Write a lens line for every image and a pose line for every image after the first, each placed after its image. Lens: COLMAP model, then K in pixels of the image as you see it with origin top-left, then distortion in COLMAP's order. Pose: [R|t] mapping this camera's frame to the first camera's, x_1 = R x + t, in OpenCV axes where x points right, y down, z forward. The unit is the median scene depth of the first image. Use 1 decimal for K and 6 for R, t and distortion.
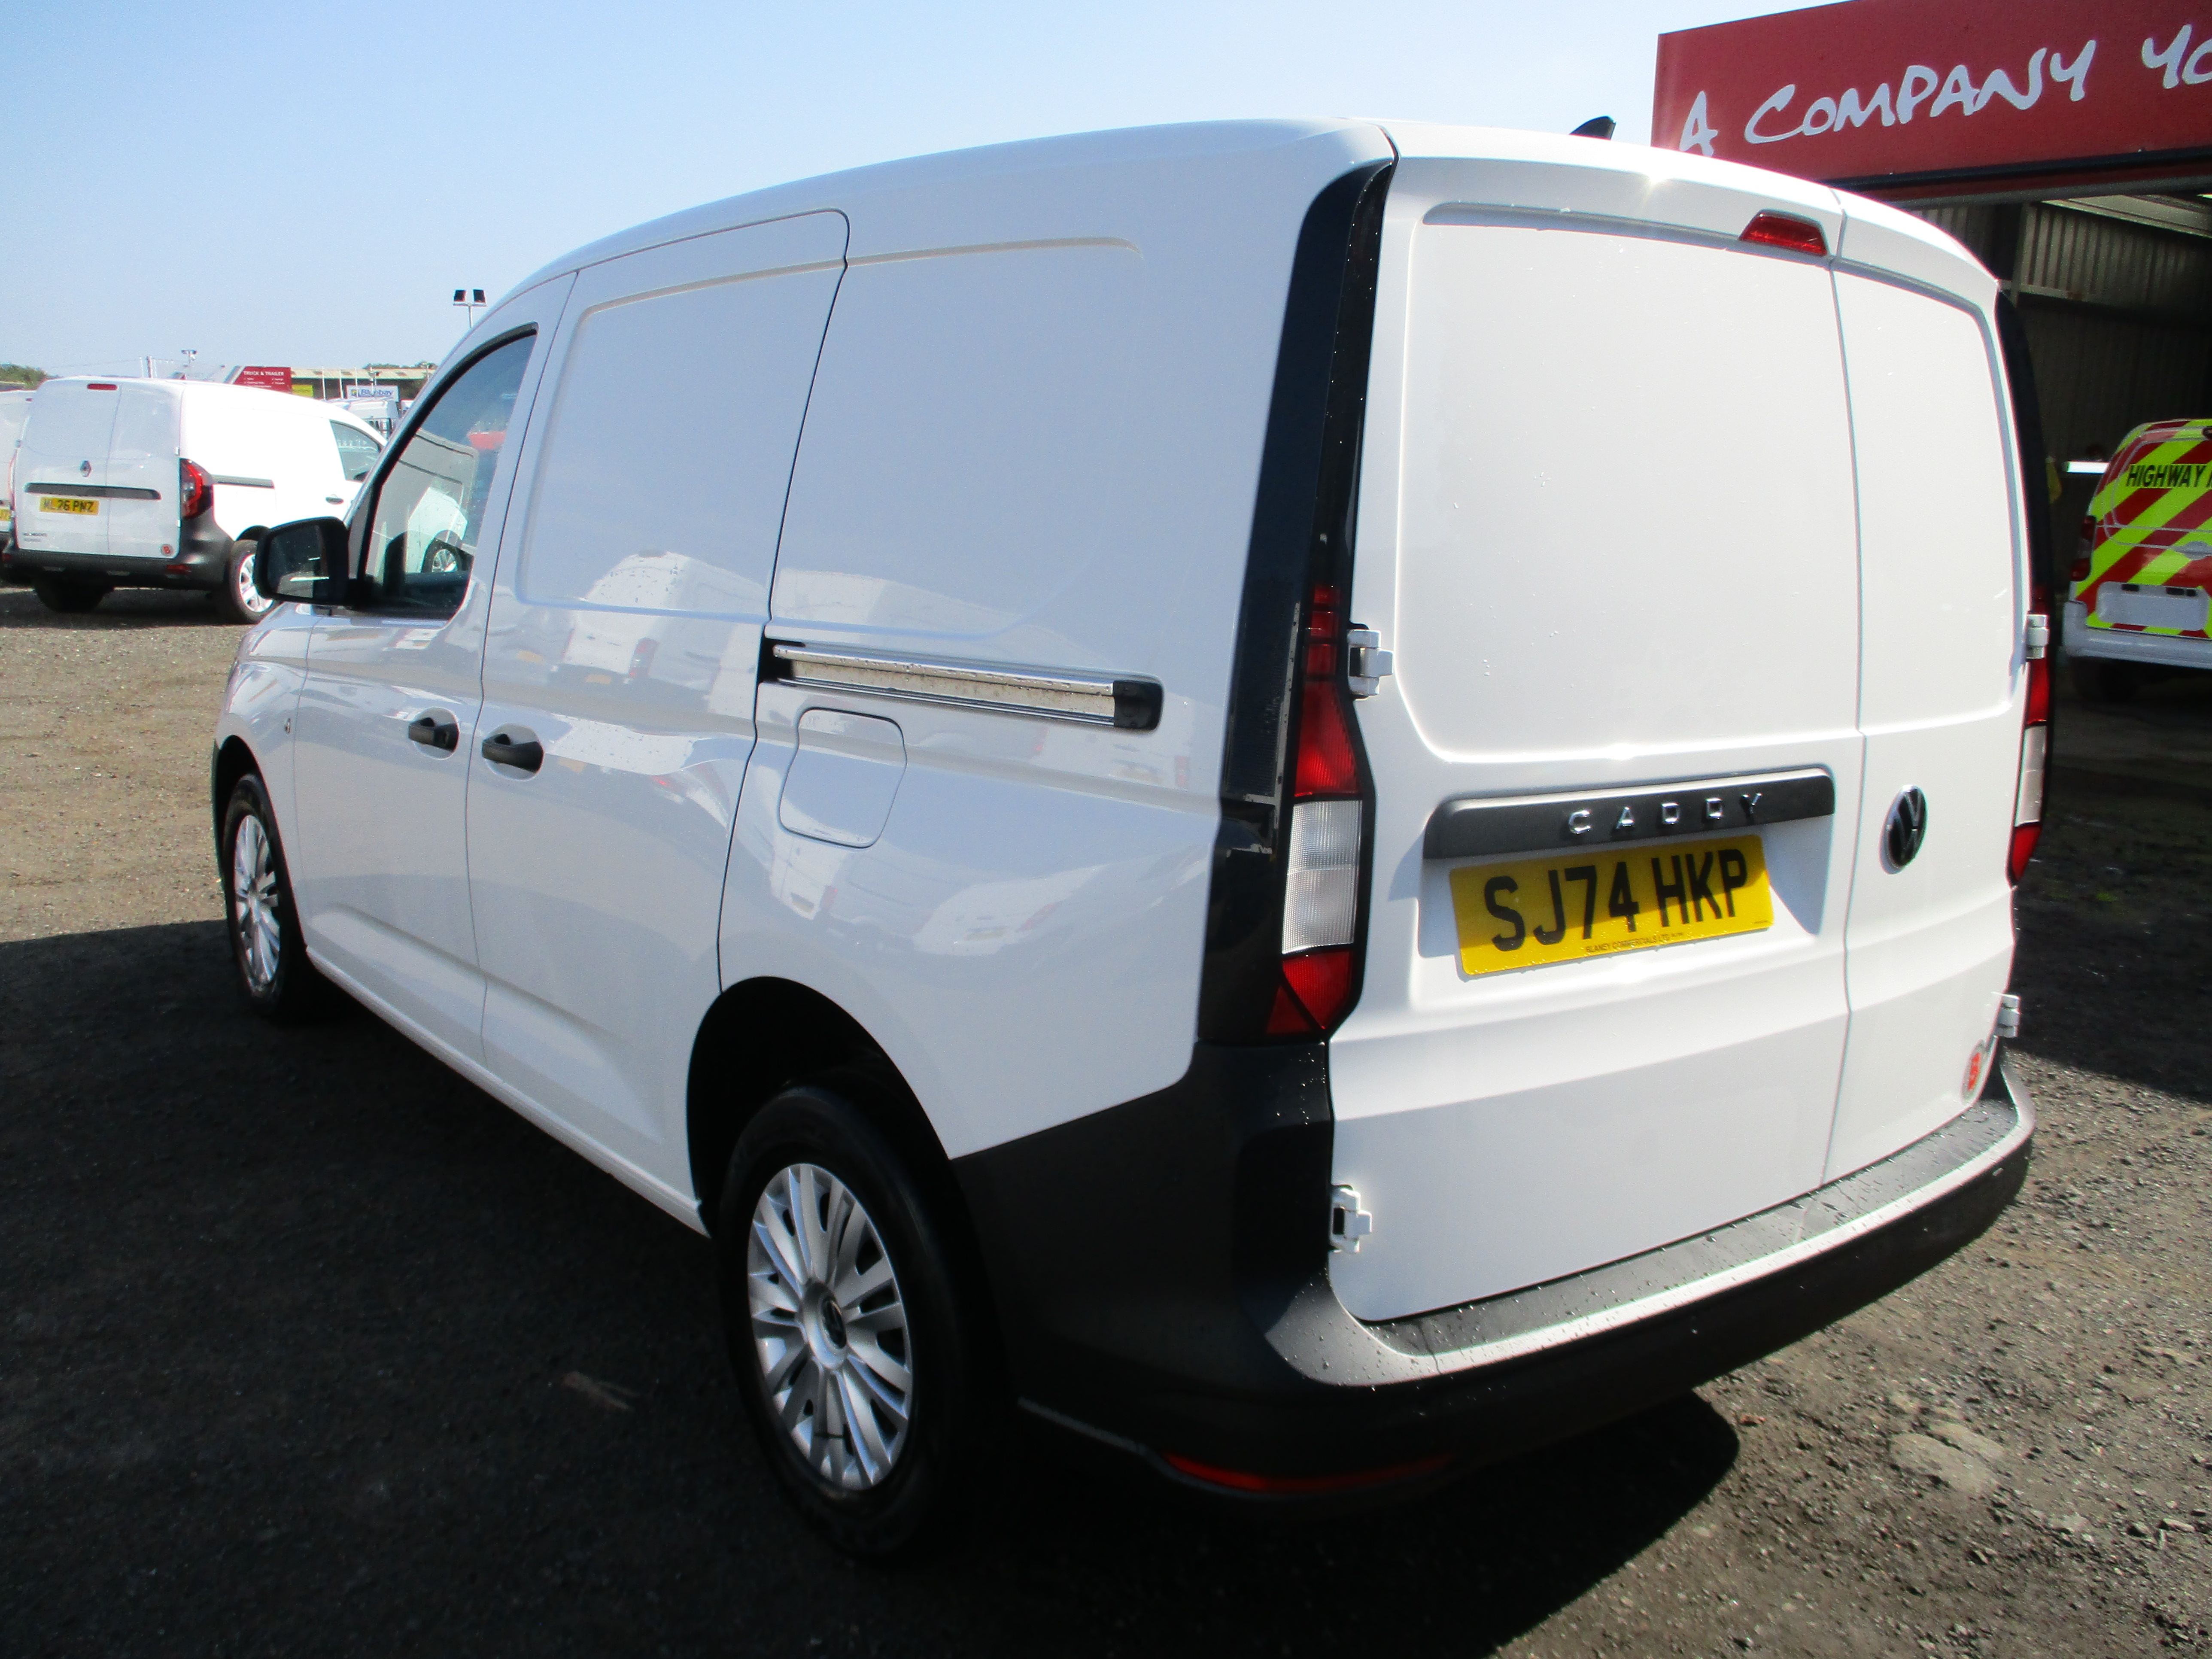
lens RADIAL K [[1811.0, 0, 1106.0], [0, 1811.0, 829.5], [0, 0, 1]] dist [-0.015458, 0.000949]
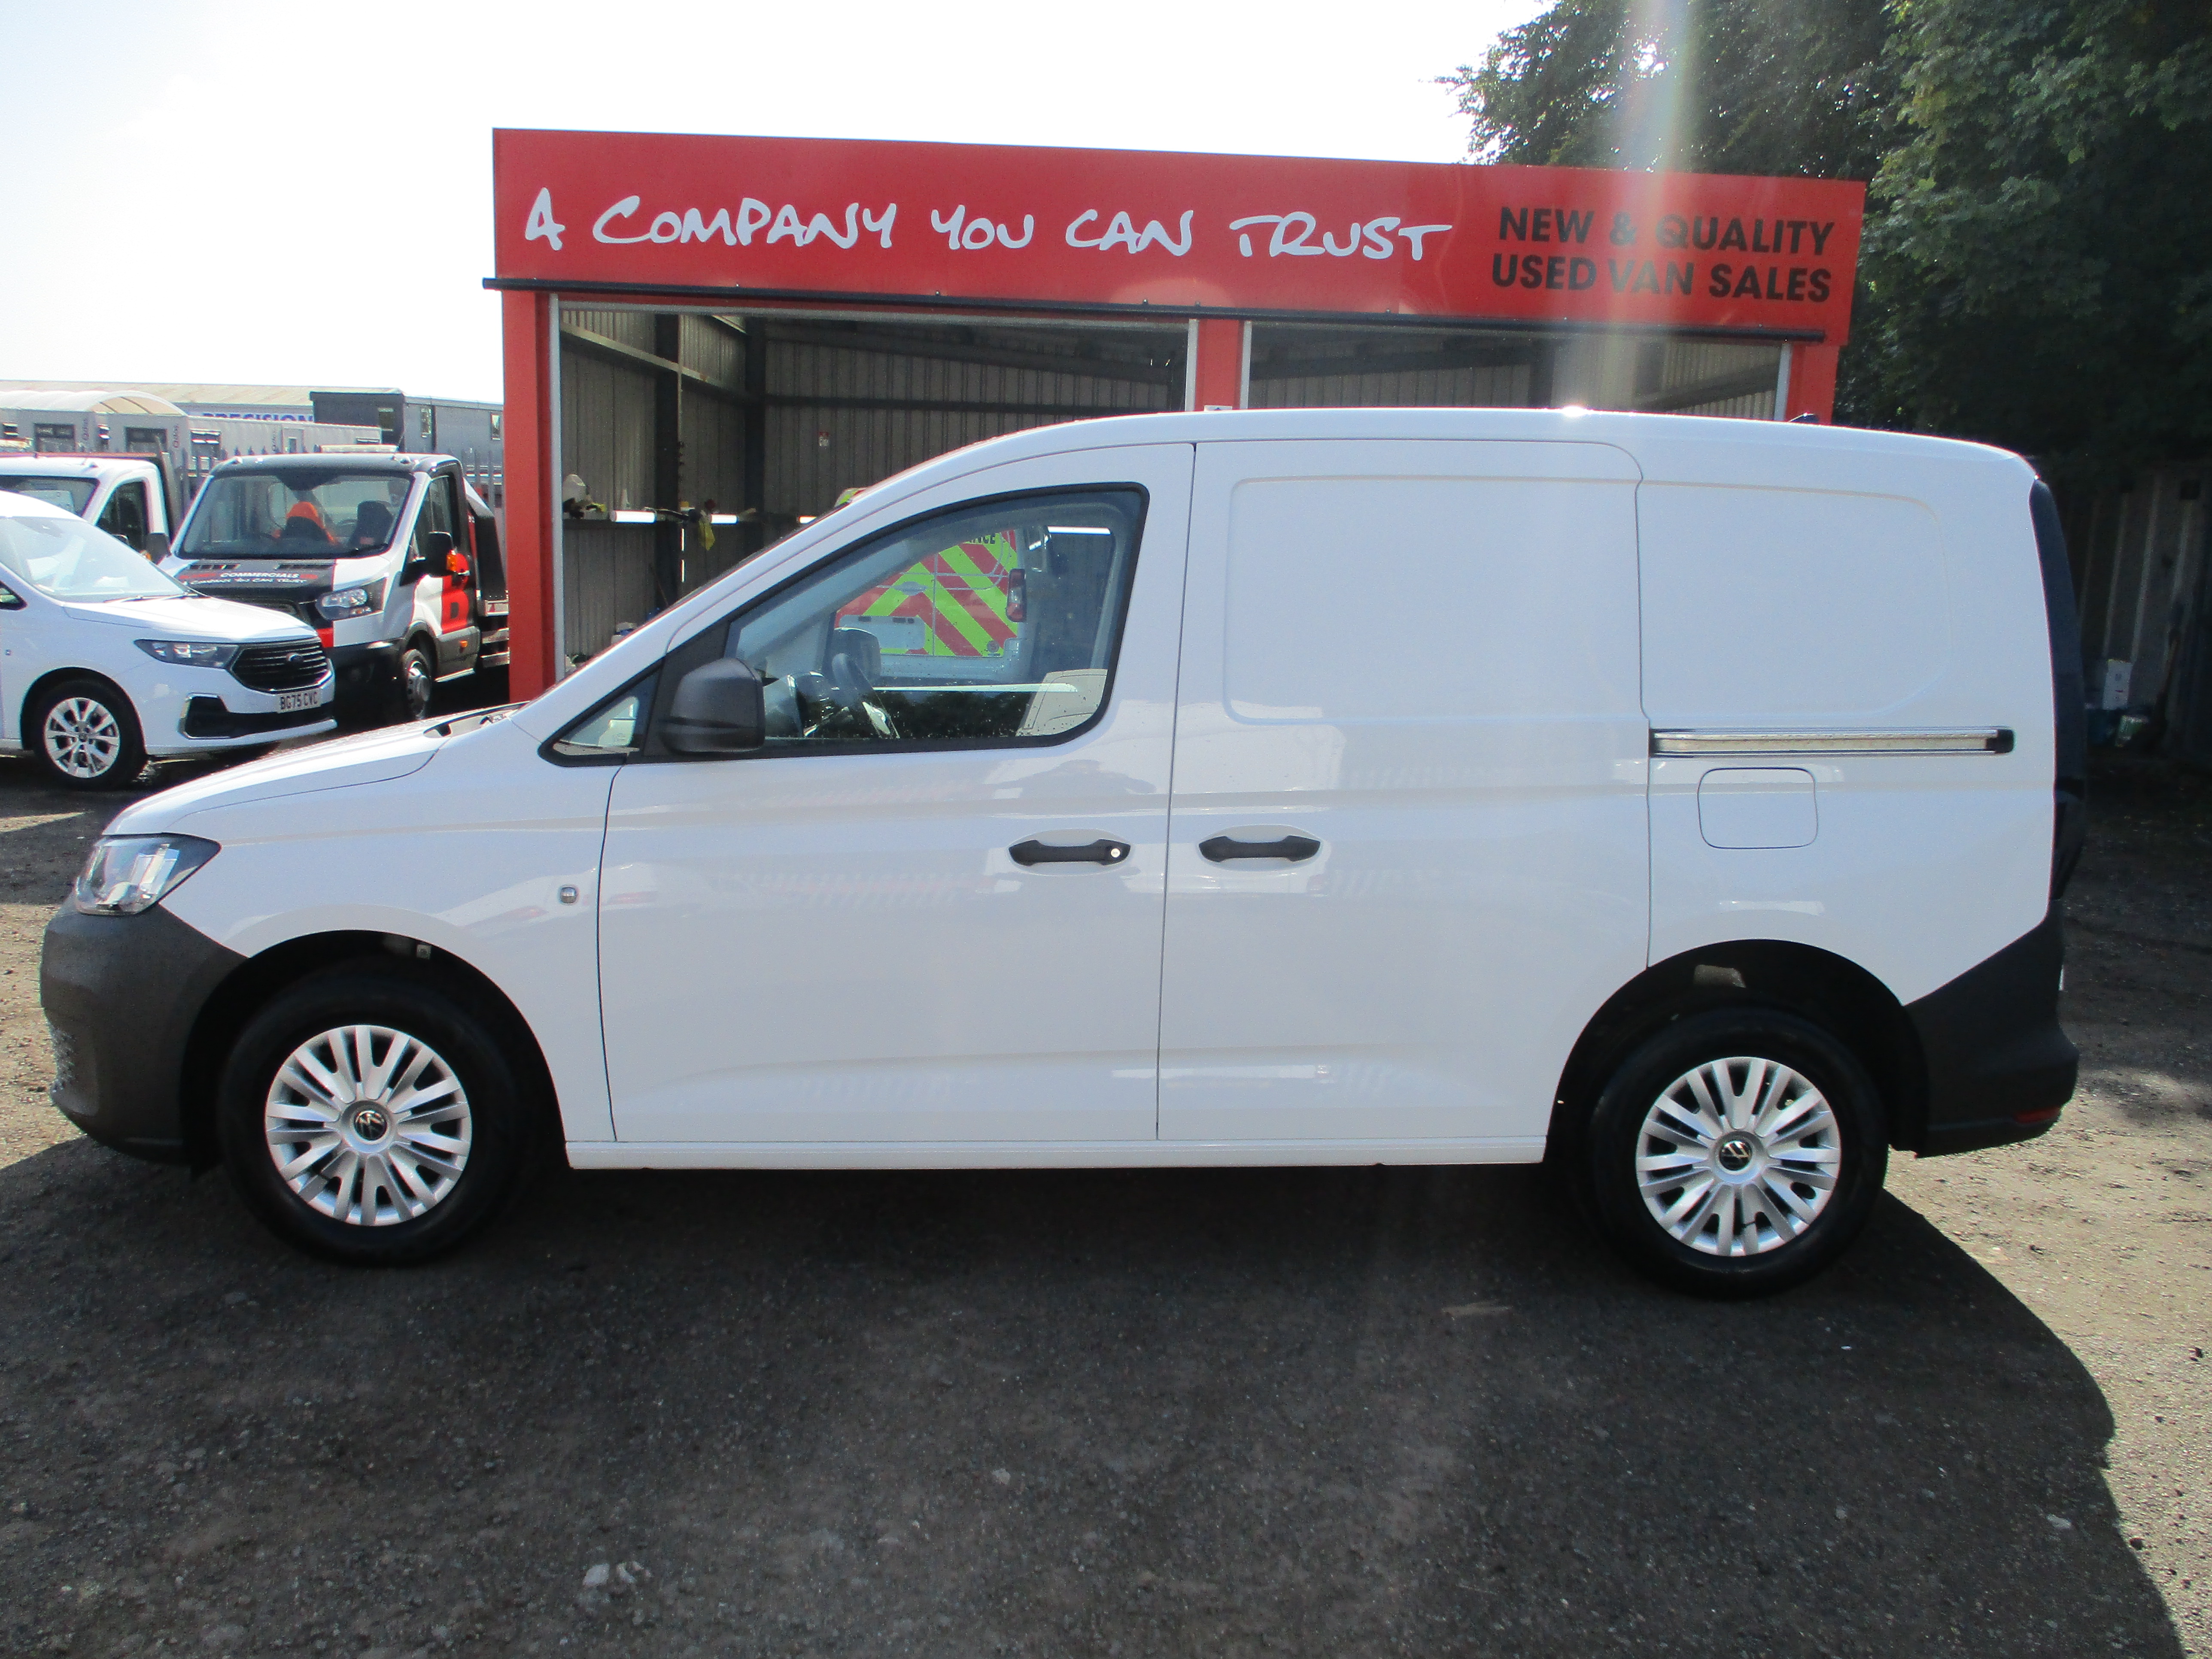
lens RADIAL K [[1808.9, 0, 1106.0], [0, 1808.9, 829.5], [0, 0, 1]] dist [-0.095830, 0.103826]
pose [[0.616920, -0.133354, 0.775646, -0.395343], [0.143594, 0.988070, 0.055666, -0.041377], [-0.773815, 0.077036, 0.628709, 0.101296]]
